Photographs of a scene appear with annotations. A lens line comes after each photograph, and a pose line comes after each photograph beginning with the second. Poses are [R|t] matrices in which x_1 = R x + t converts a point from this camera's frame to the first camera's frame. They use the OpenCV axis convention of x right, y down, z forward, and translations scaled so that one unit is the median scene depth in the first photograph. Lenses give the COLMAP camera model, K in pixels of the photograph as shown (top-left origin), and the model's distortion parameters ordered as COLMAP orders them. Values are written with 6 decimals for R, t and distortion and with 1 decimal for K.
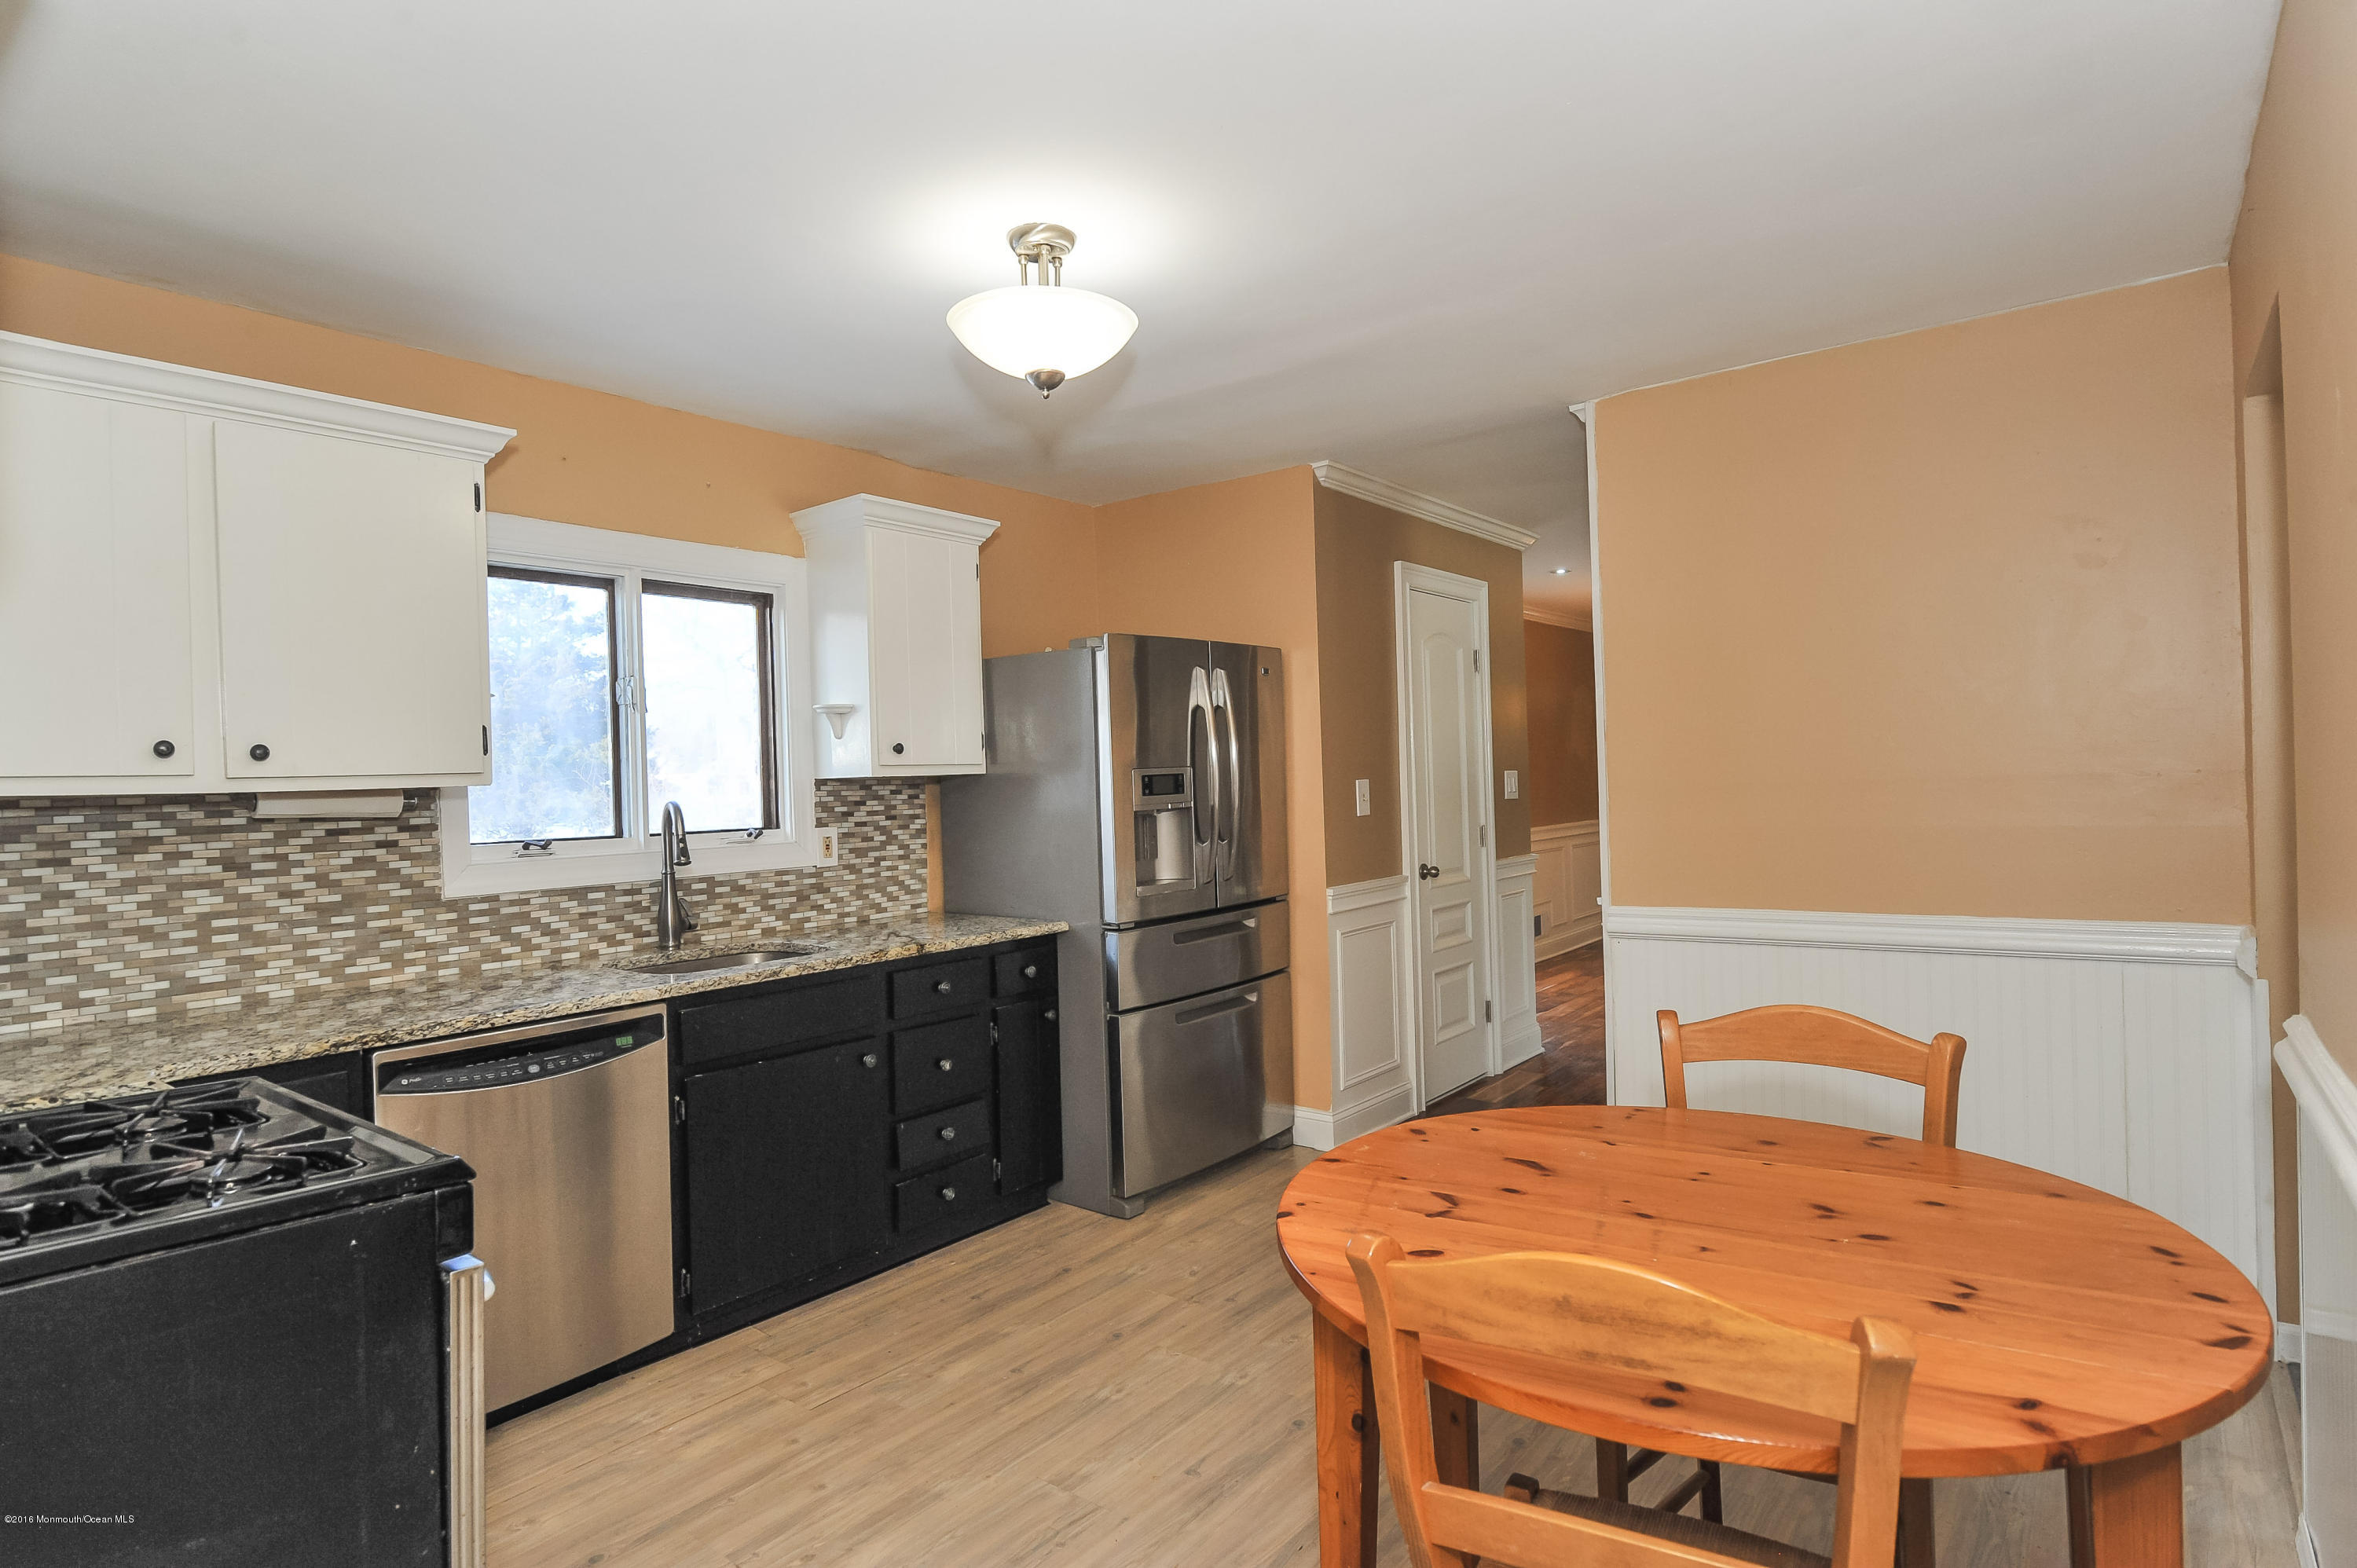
lens RADIAL K [[1232.7, 0, 1166.9], [0, 1232.7, 782.6], [0, 0, 1]] dist [-0.014509, -0.000950]
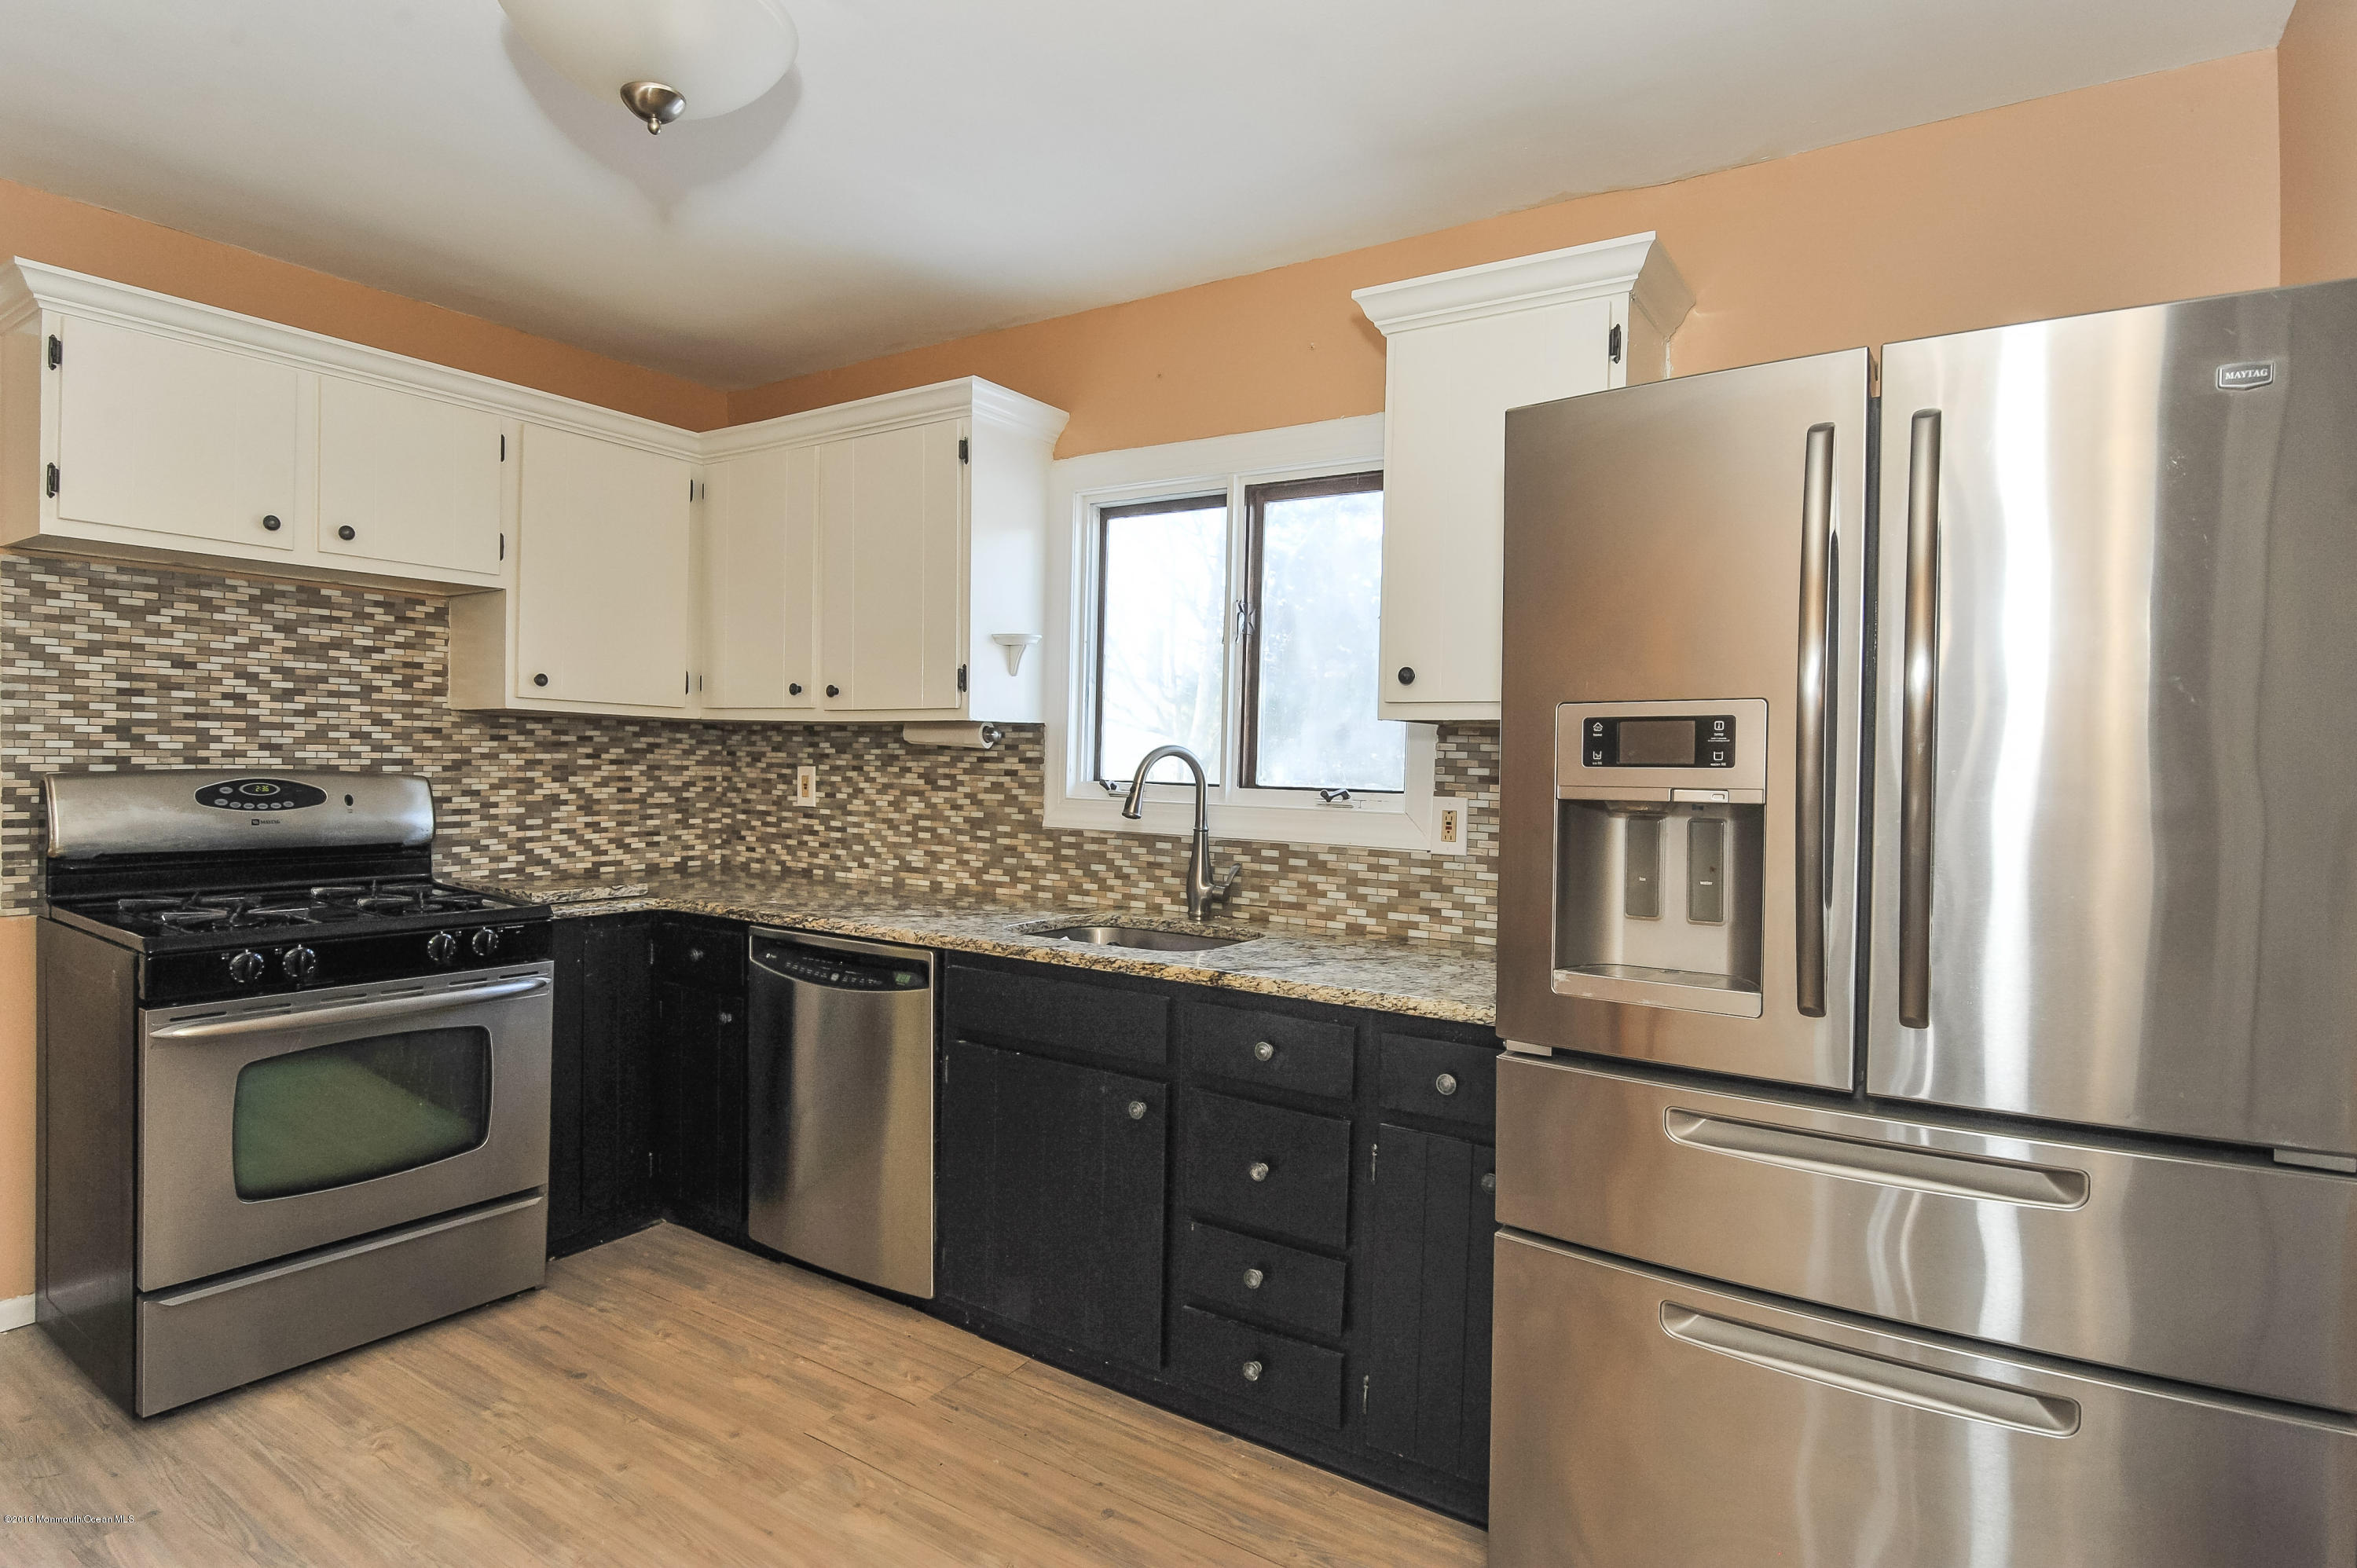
lens RADIAL K [[1232.7, 0, 1166.9], [0, 1232.7, 782.6], [0, 0, 1]] dist [-0.014509, -0.000950]
pose [[0.079432, 0.051544, -0.995507, 0.501784], [-0.026682, 0.998414, 0.049565, -0.001275], [0.996483, 0.022625, 0.080682, 1.025845]]
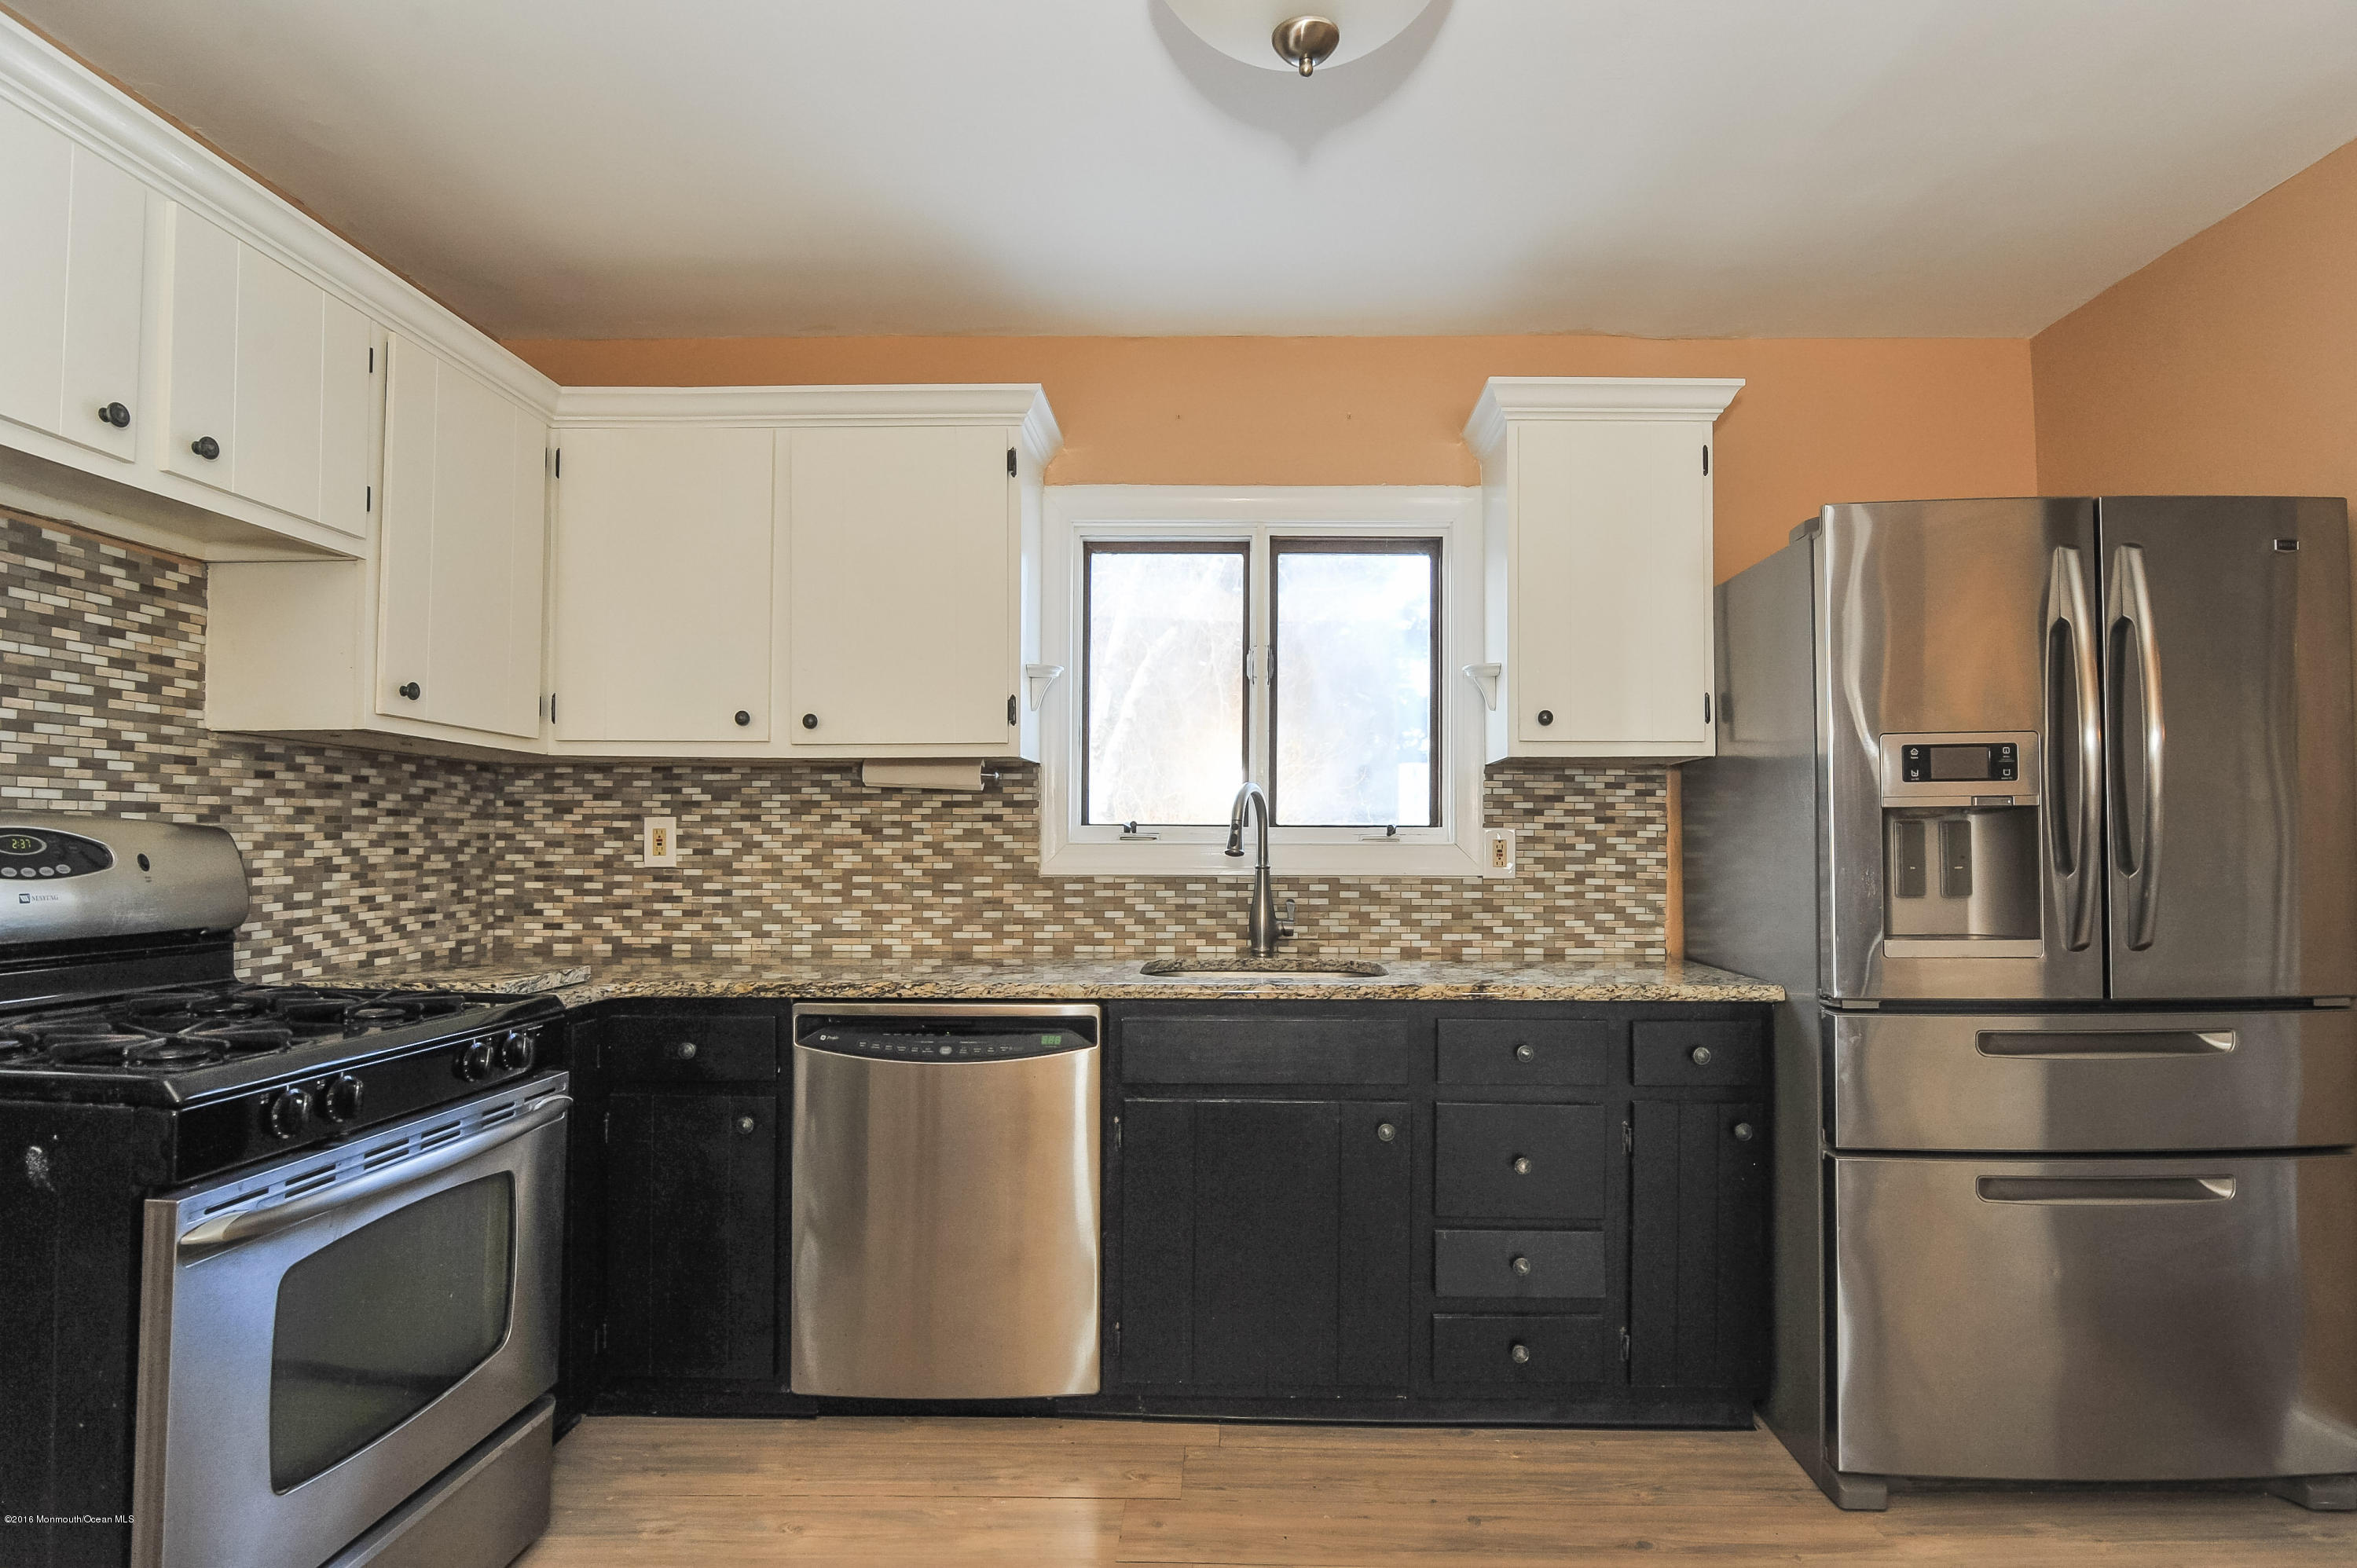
lens RADIAL K [[1224.1, 0, 1216.7], [0, 1224.1, 813.4], [0, 0, 1]] dist [-0.016088, -0.000460]
pose [[0.606368, 0.013080, -0.795076, 0.295447], [-0.023298, 0.999728, -0.001321, 0.042139], [0.794842, 0.019325, 0.606508, 0.509073]]
